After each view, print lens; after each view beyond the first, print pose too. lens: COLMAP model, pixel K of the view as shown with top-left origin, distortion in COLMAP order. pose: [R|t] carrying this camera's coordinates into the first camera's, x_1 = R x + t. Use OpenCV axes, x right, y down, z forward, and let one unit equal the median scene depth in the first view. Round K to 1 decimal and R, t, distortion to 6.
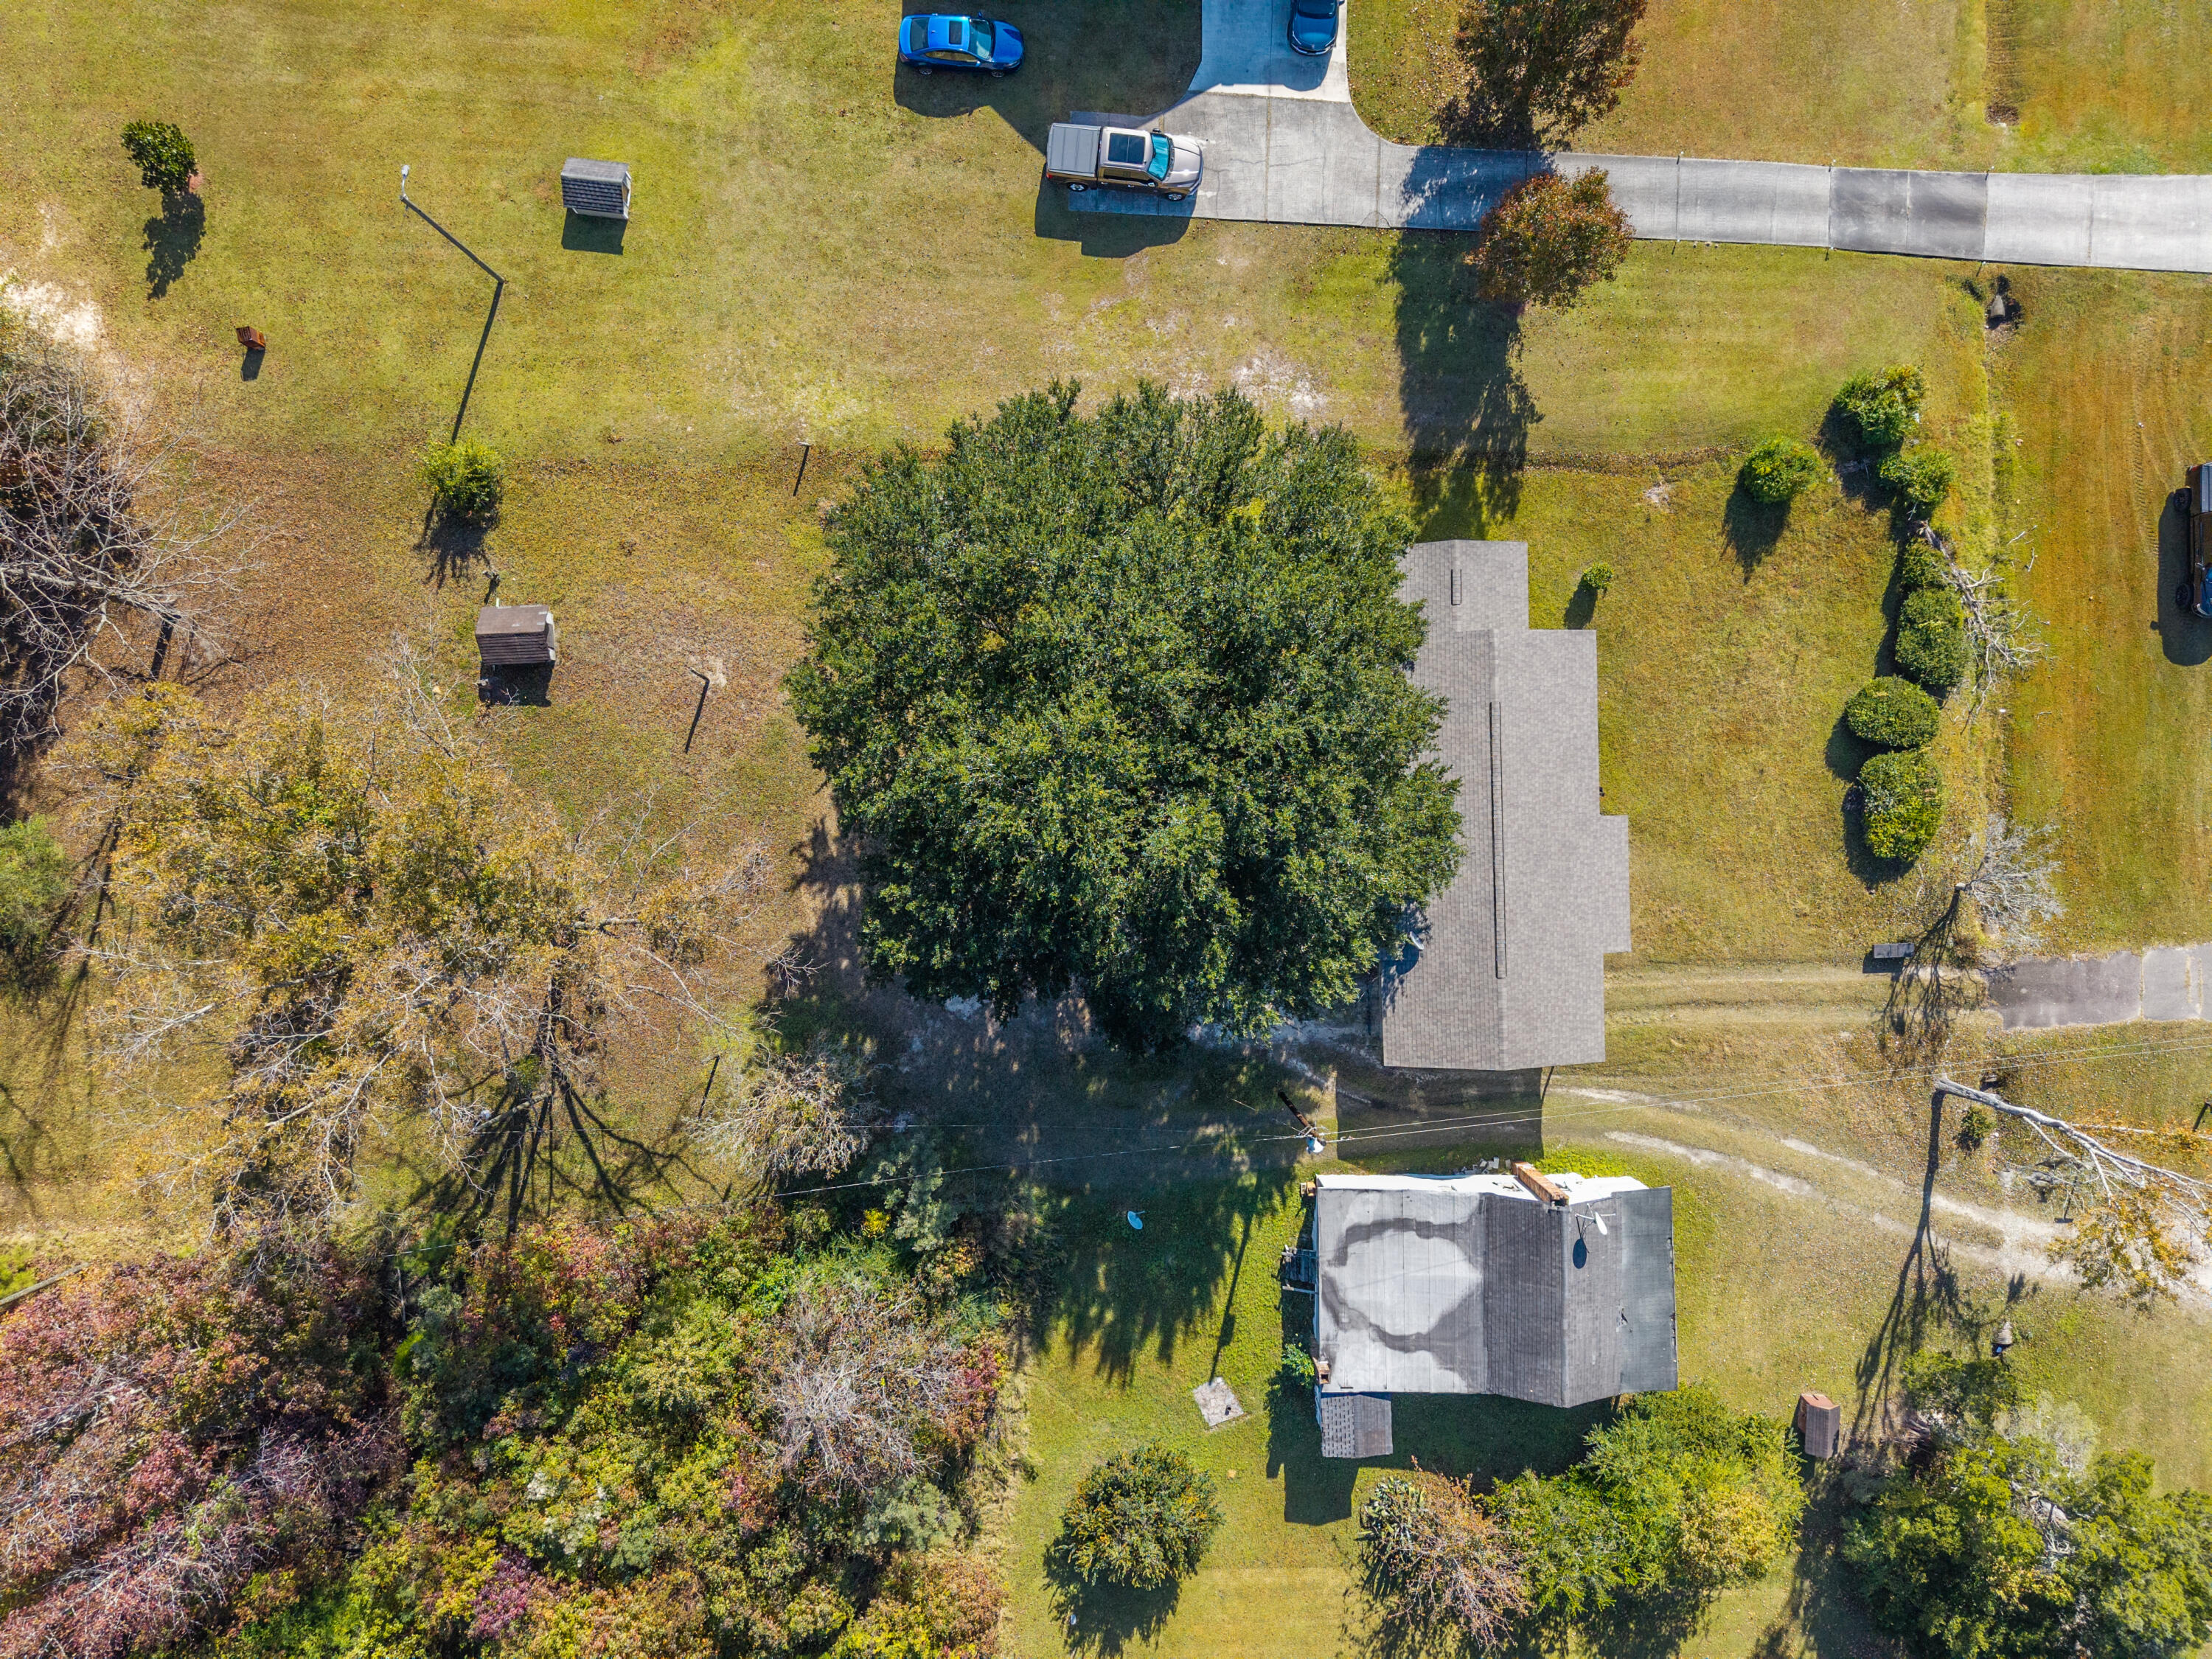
lens RADIAL K [[1483.9, 0, 1117.1], [0, 1483.9, 815.8], [0, 0, 1]] dist [0.024047, -0.023742]
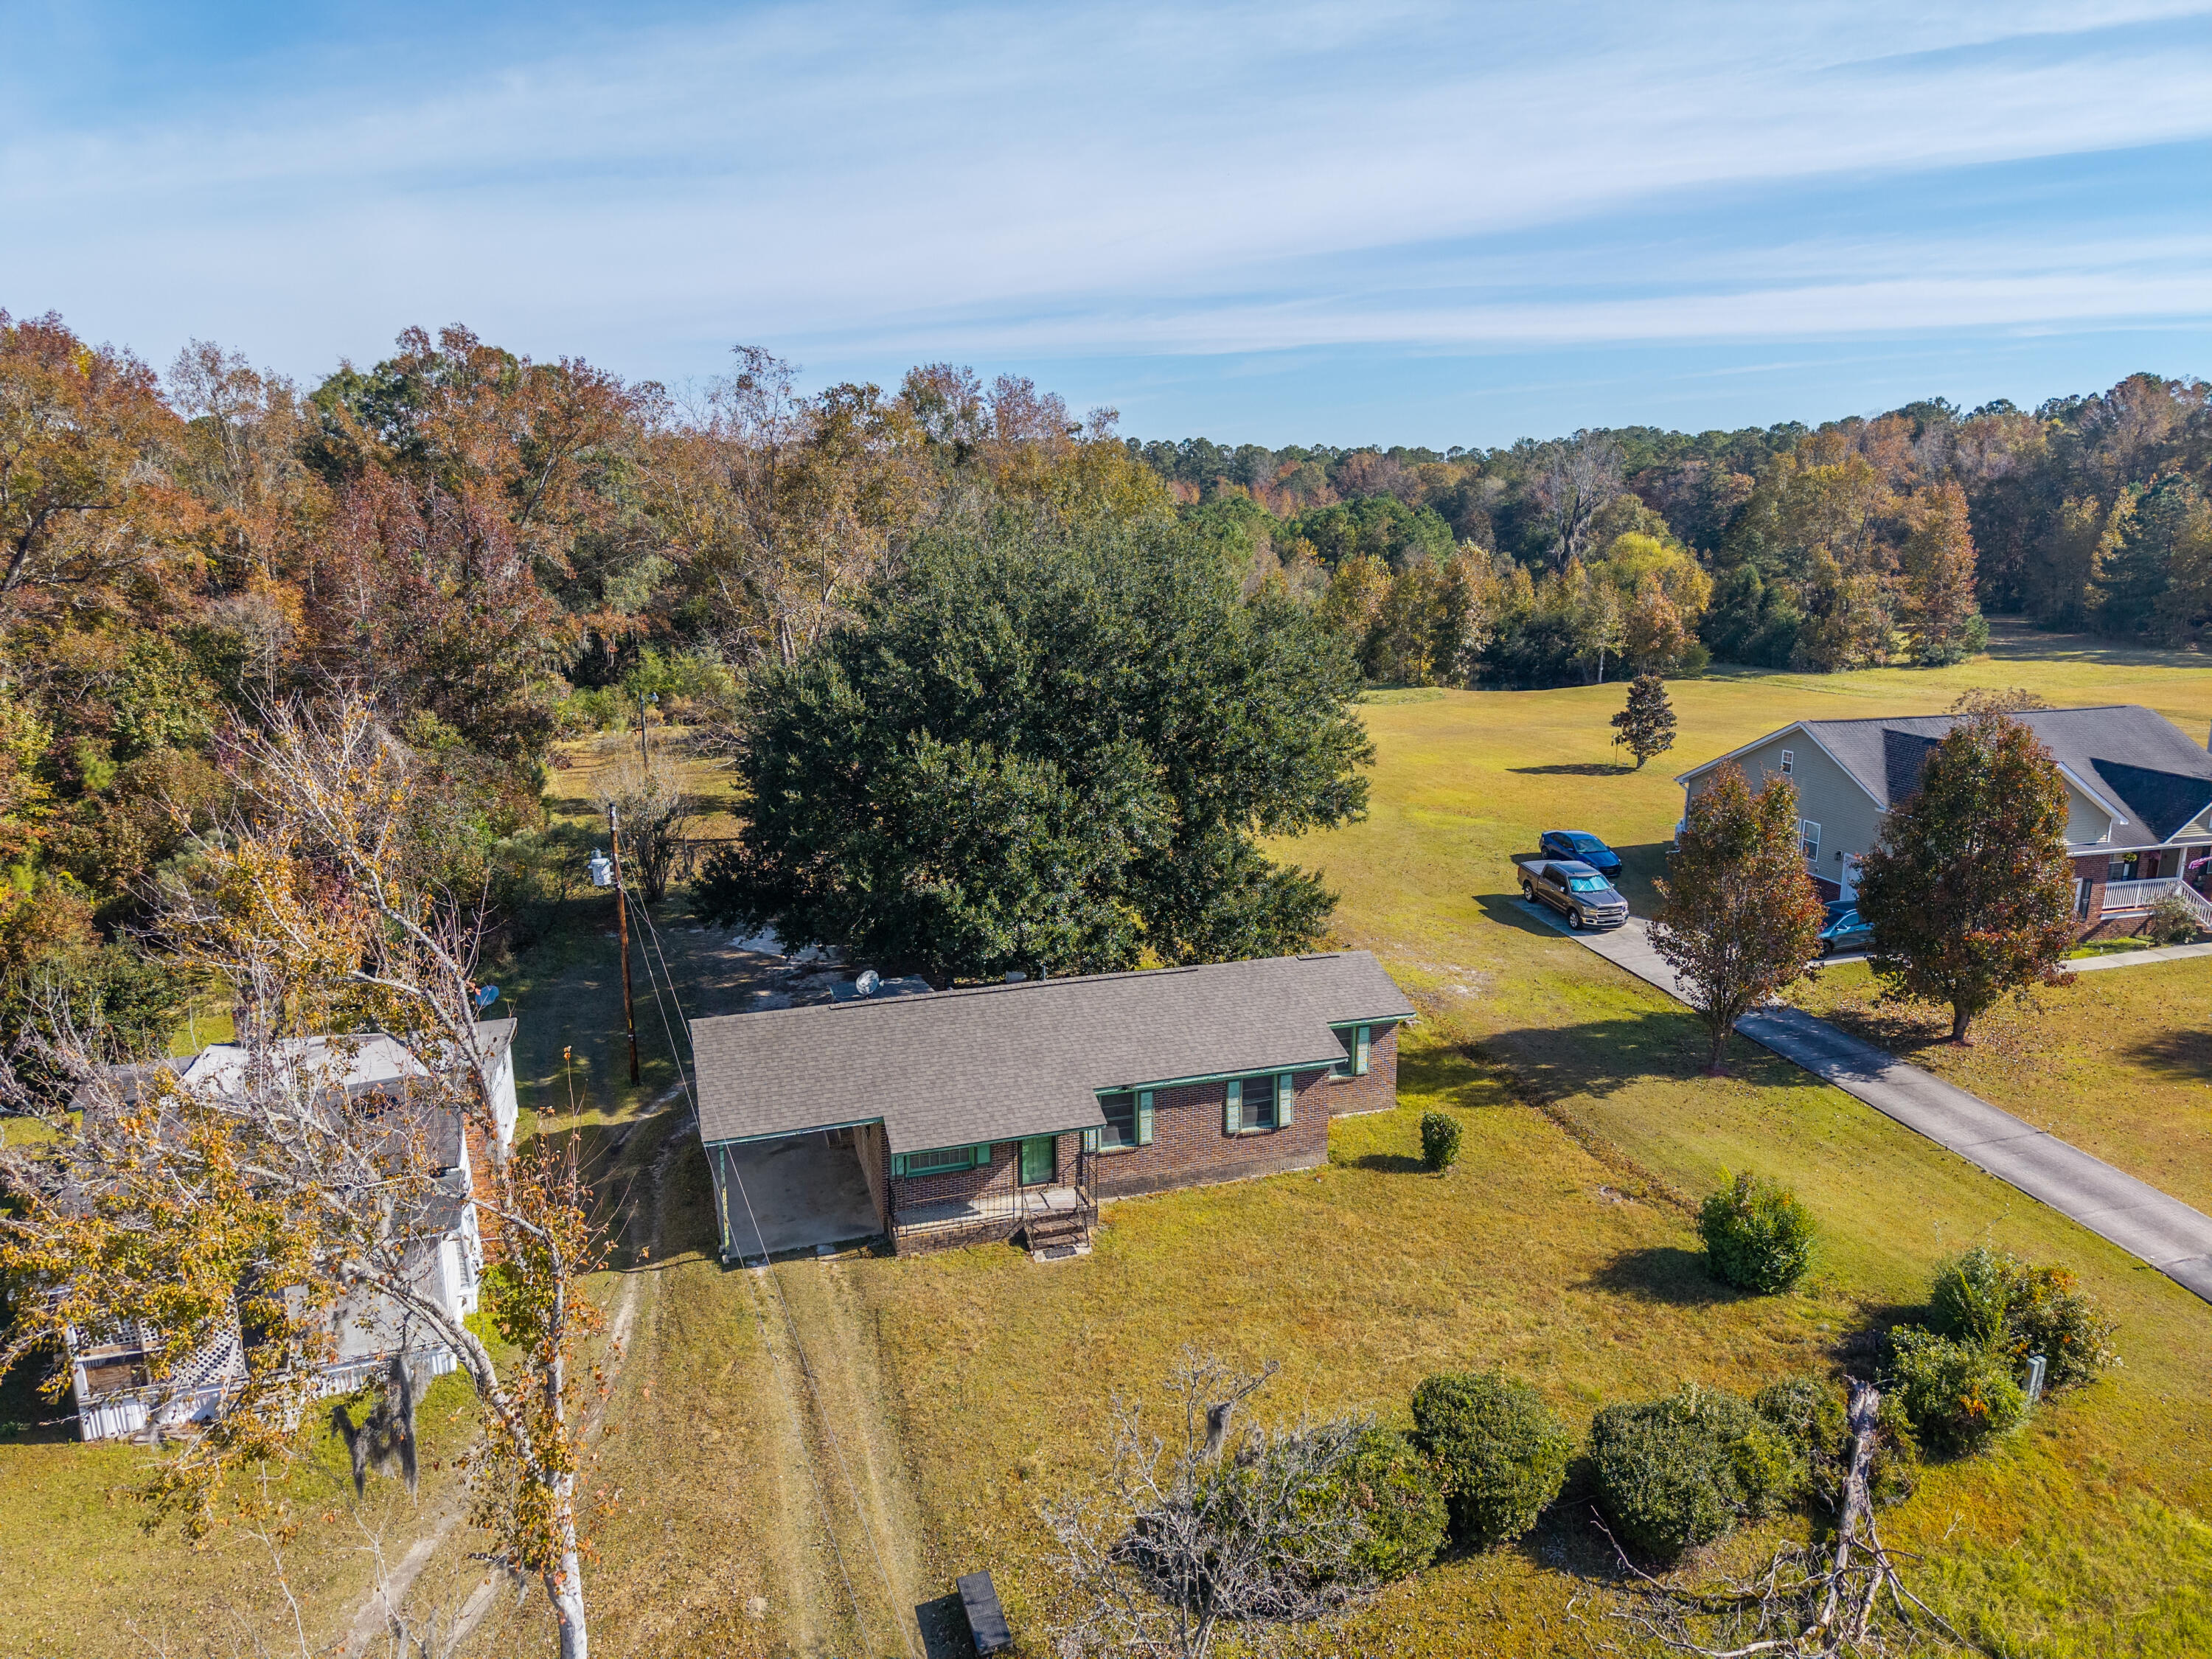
lens RADIAL K [[1483.9, 0, 1114.6], [0, 1483.9, 838.6], [0, 0, 1]] dist [0.024047, -0.023742]
pose [[0.283400, 0.208936, -0.935965, 0.882058], [-0.958979, 0.054995, -0.278092, 0.160184], [-0.006630, 0.976382, 0.215951, 0.725338]]
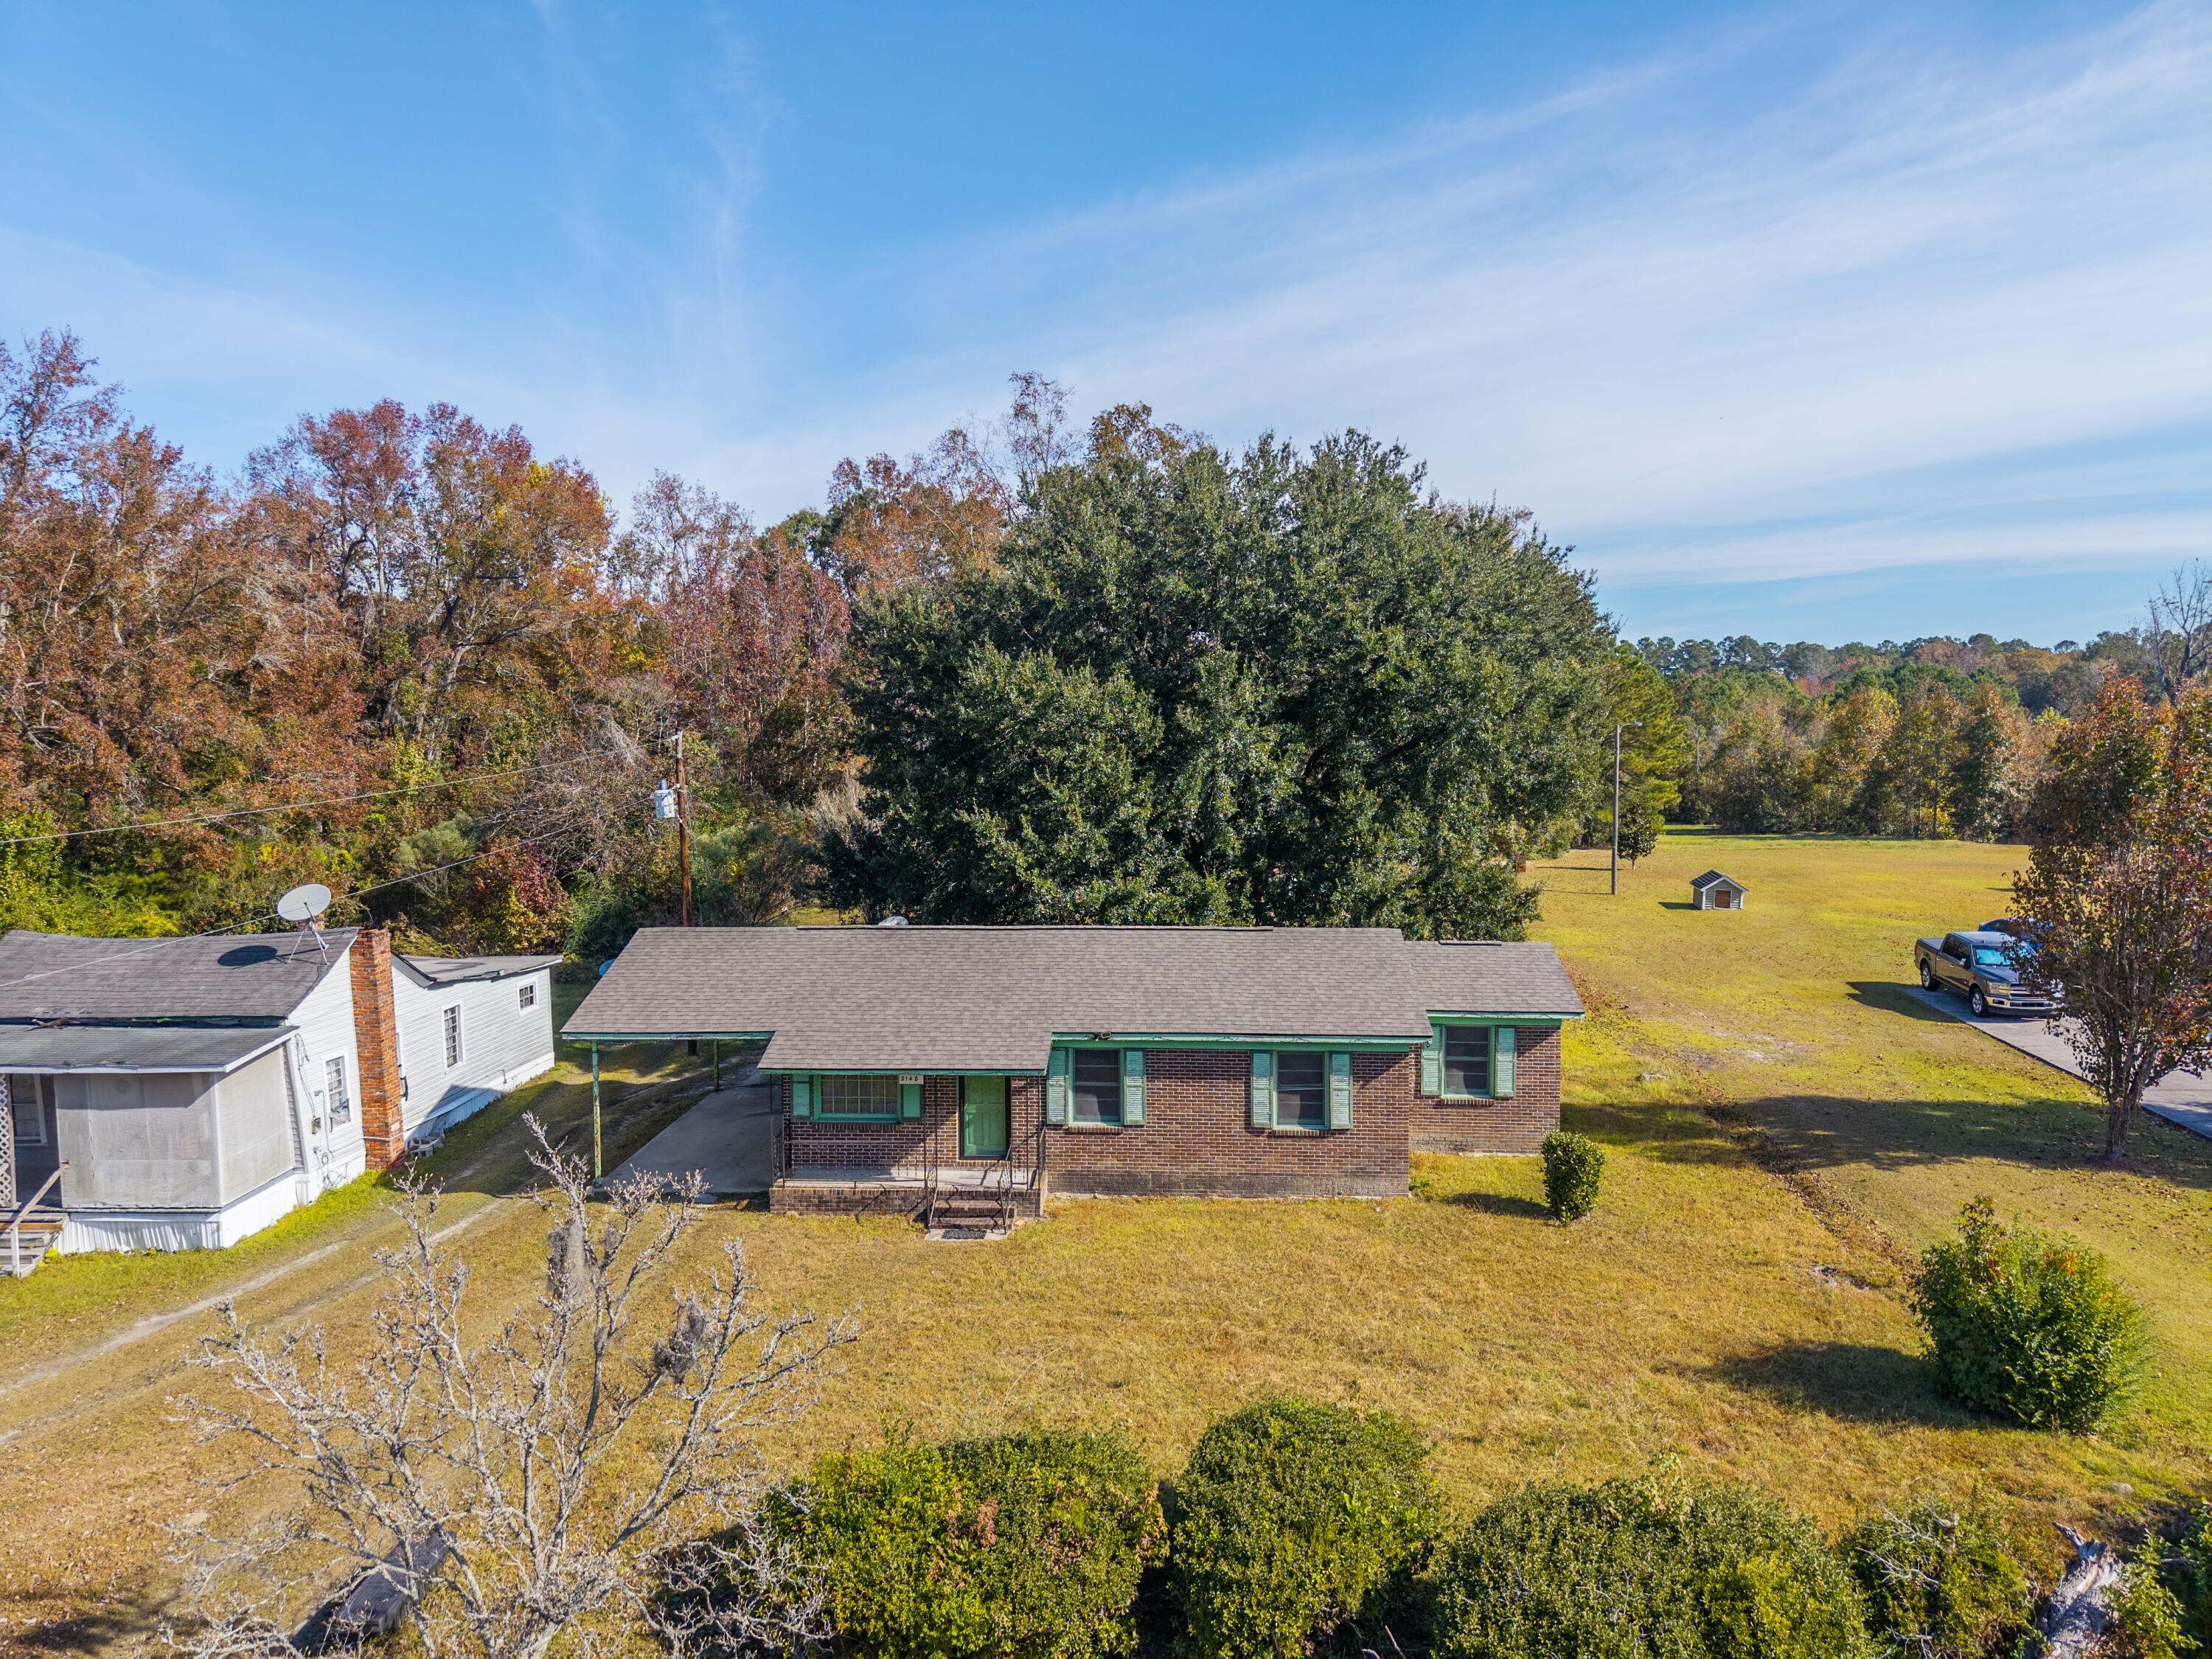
lens RADIAL K [[1483.9, 0, 1109.2], [0, 1483.9, 834.3], [0, 0, 1]] dist [0.024047, -0.023742]
pose [[-0.077034, 0.064708, -0.994926, 0.778992], [-0.996999, -0.012658, 0.076371, -0.053533], [-0.007651, 0.997824, 0.065488, 0.870413]]
